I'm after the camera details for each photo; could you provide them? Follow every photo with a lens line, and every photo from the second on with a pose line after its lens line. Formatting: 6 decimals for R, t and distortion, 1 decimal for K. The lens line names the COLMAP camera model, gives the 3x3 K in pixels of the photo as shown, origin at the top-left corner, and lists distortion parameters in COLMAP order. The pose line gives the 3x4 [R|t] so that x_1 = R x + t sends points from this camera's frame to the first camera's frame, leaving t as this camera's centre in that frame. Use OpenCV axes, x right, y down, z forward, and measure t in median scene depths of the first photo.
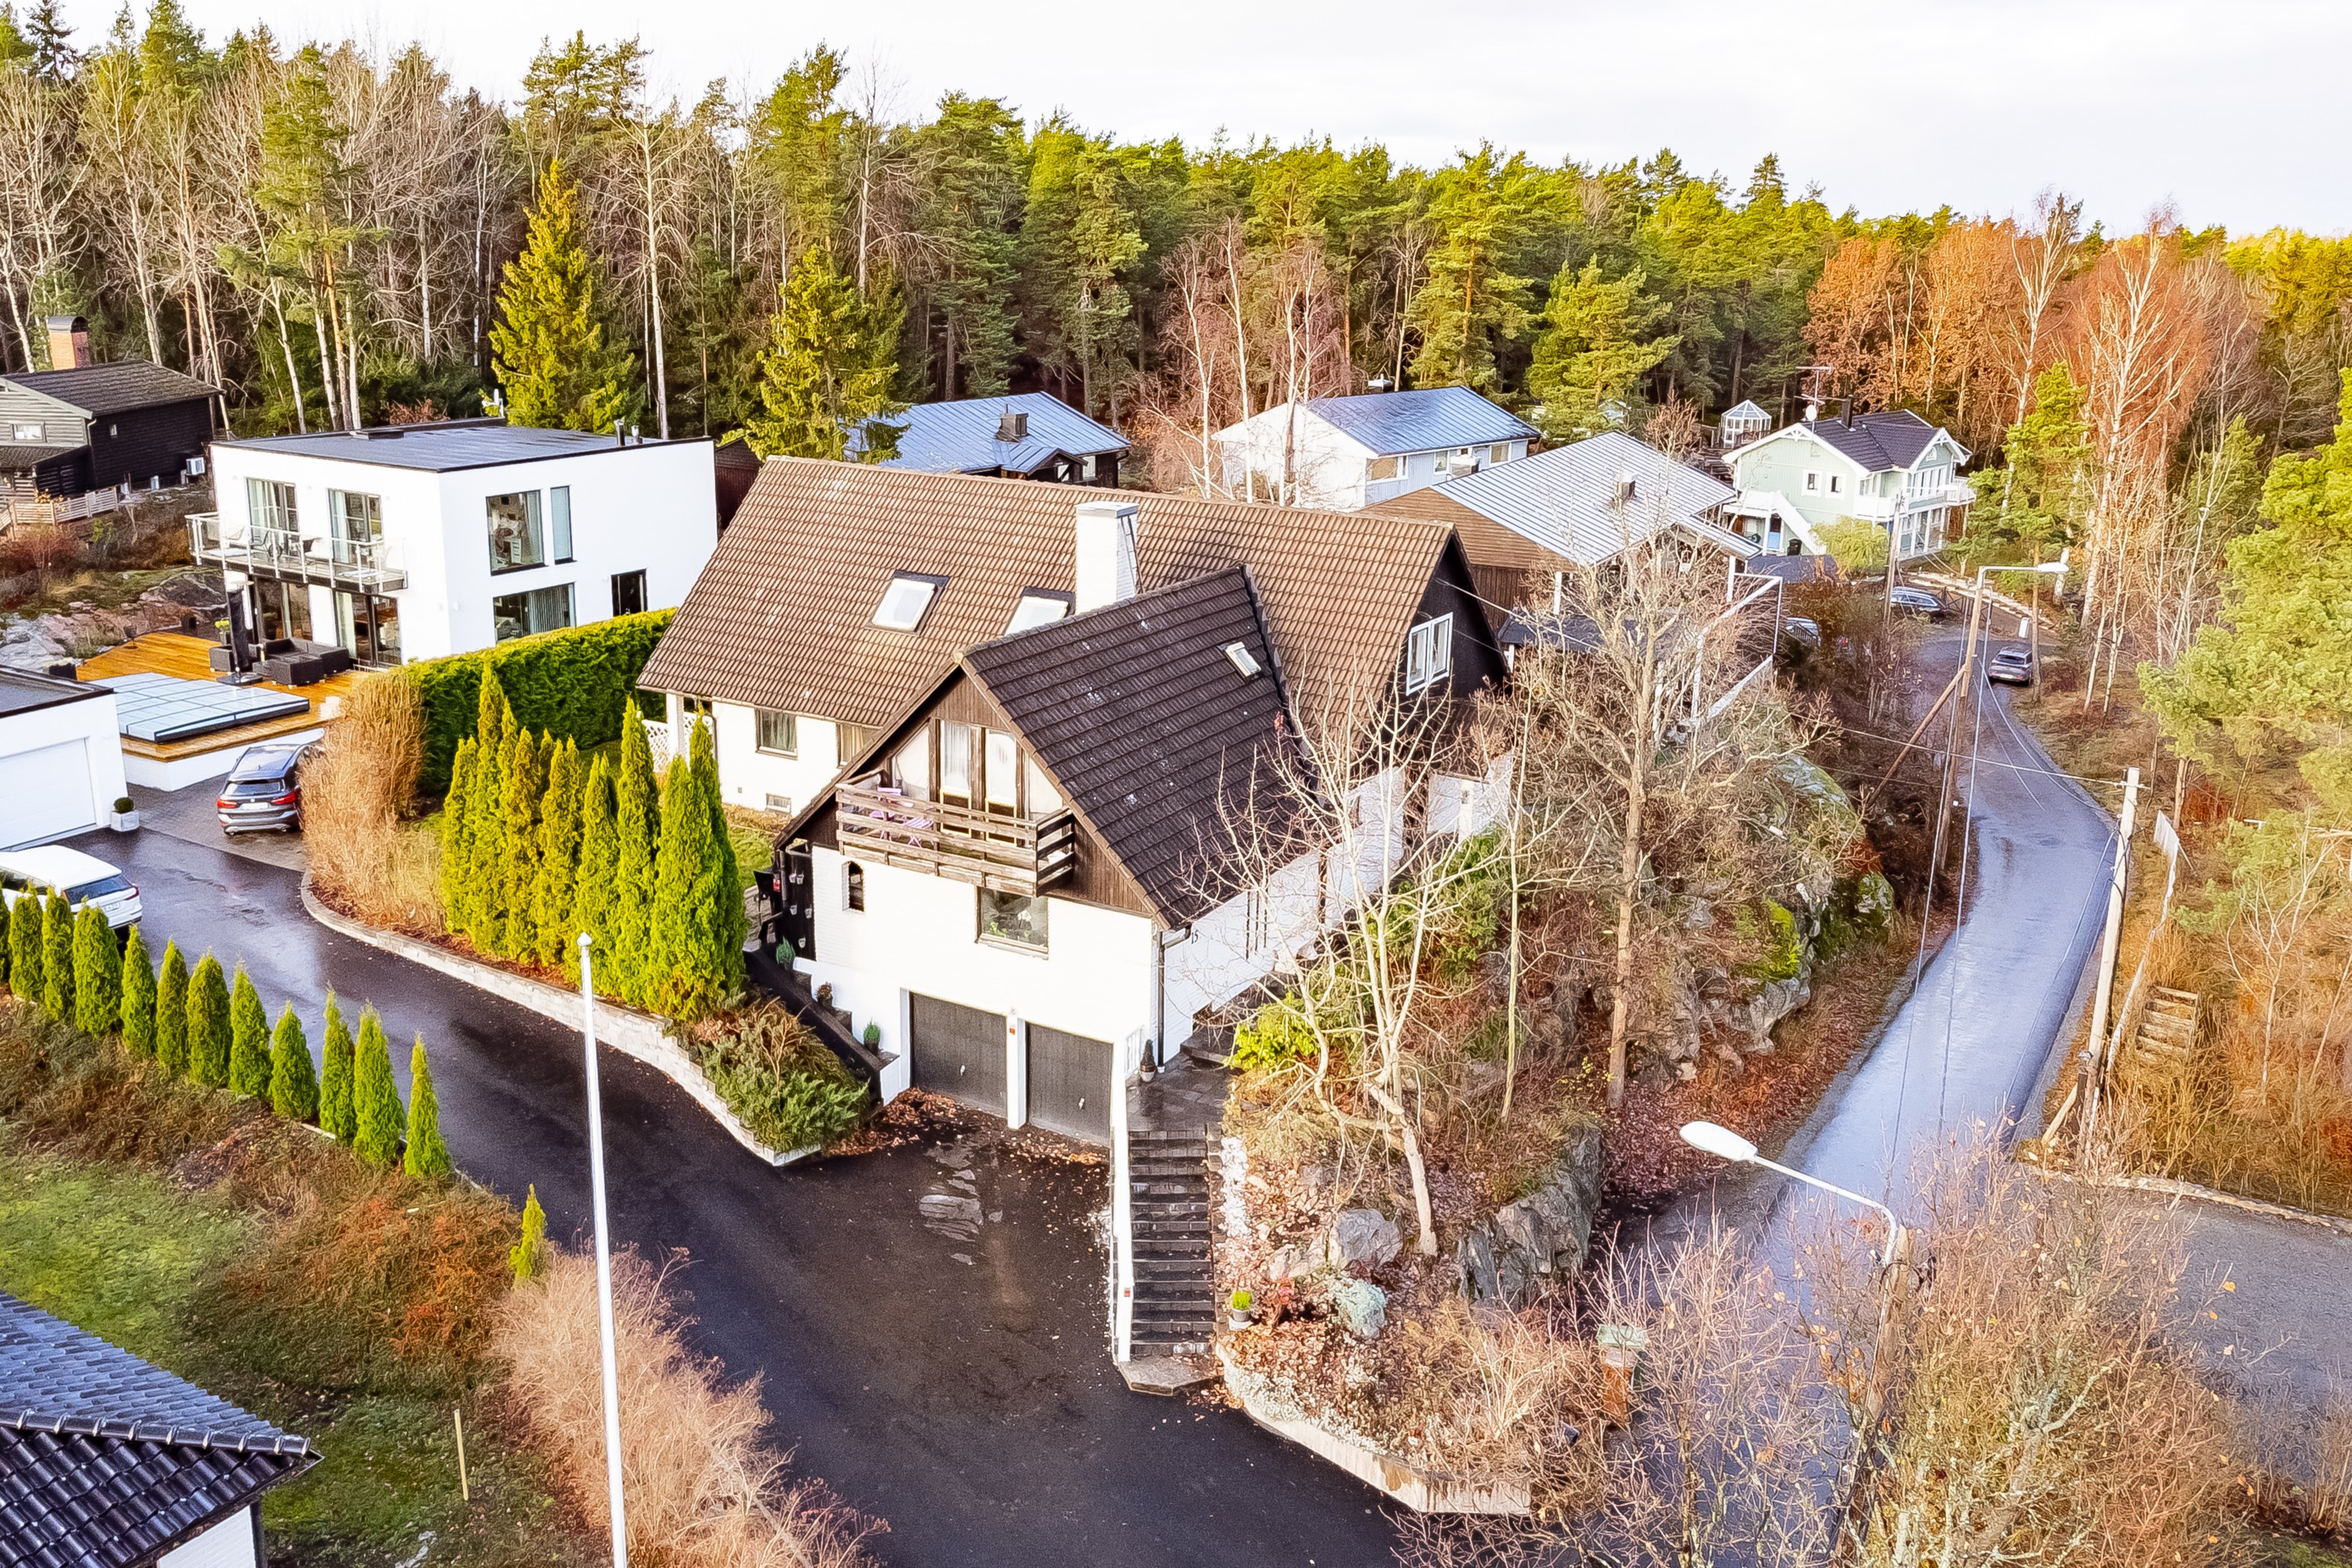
lens RADIAL K [[1818.9, 0, 1200.8], [0, 1818.9, 783.3], [0, 0, 1]] dist [0.009788, -0.021021]
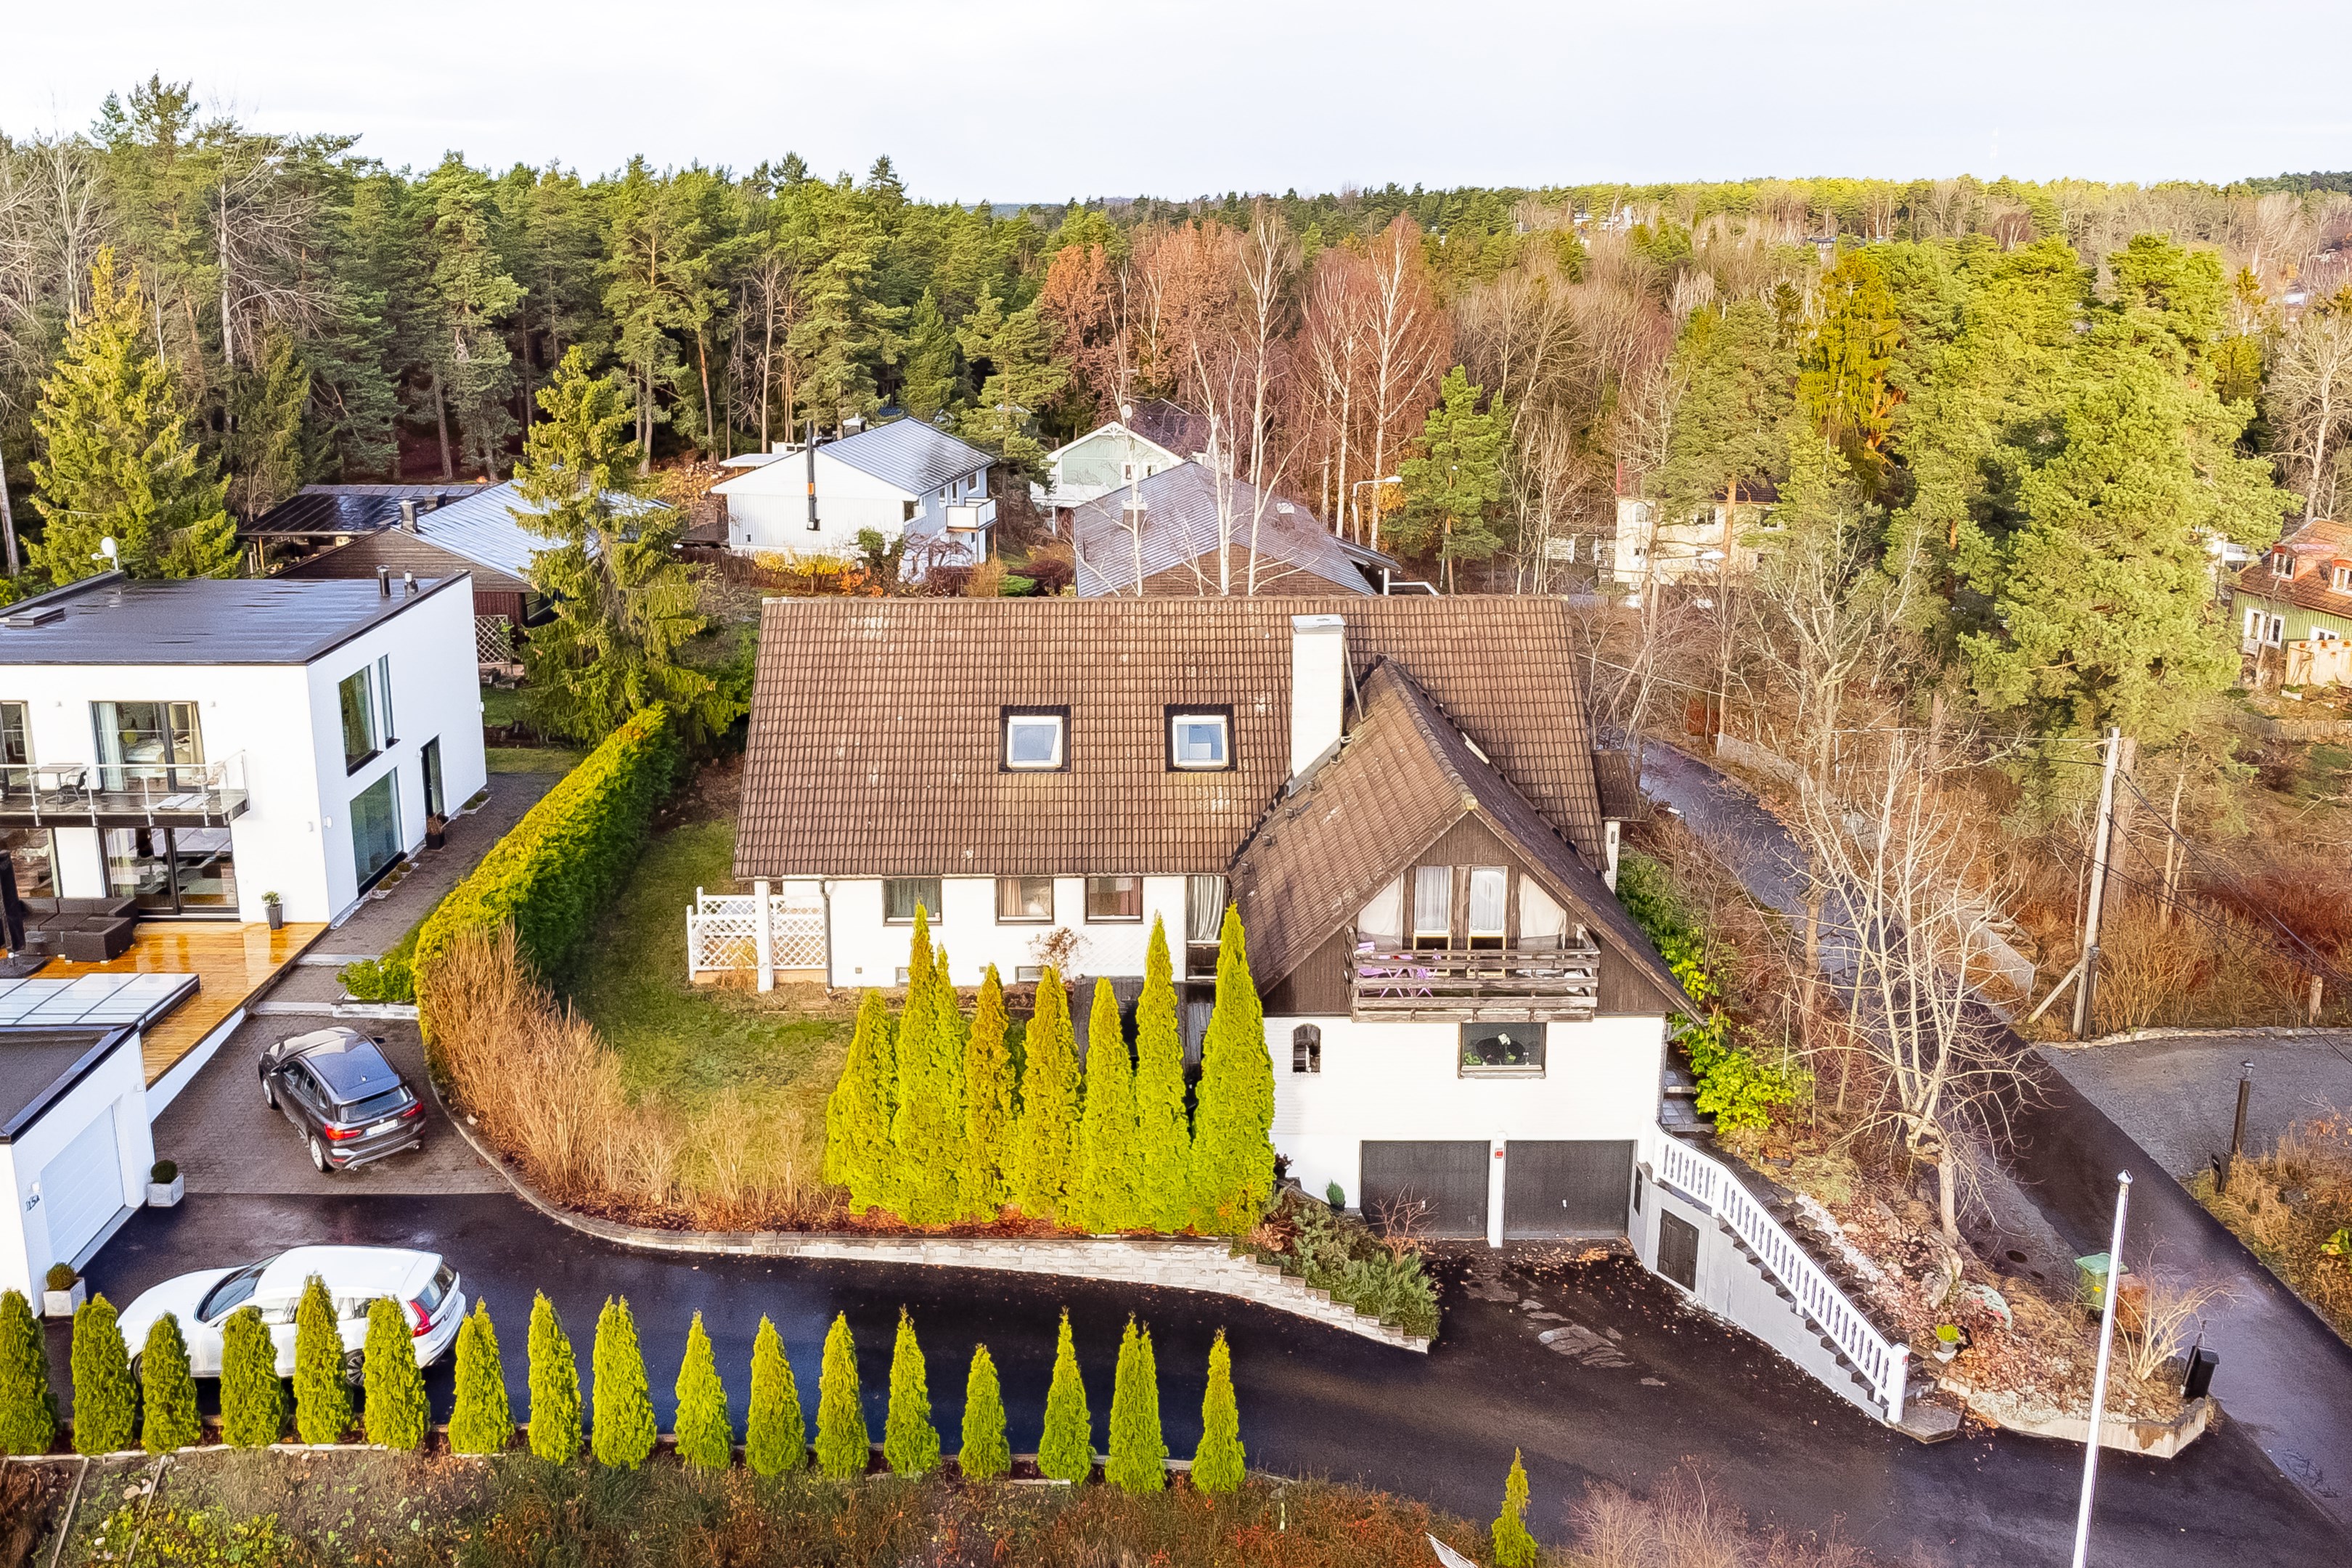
lens RADIAL K [[1818.9, 0, 1078.7], [0, 1818.9, 672.6], [0, 0, 1]] dist [0.009788, -0.021021]
pose [[0.871391, -0.139833, 0.470239, -0.710440], [0.159407, 0.987211, -0.001831, -0.157250], [-0.463970, 0.076555, 0.882537, 0.174857]]
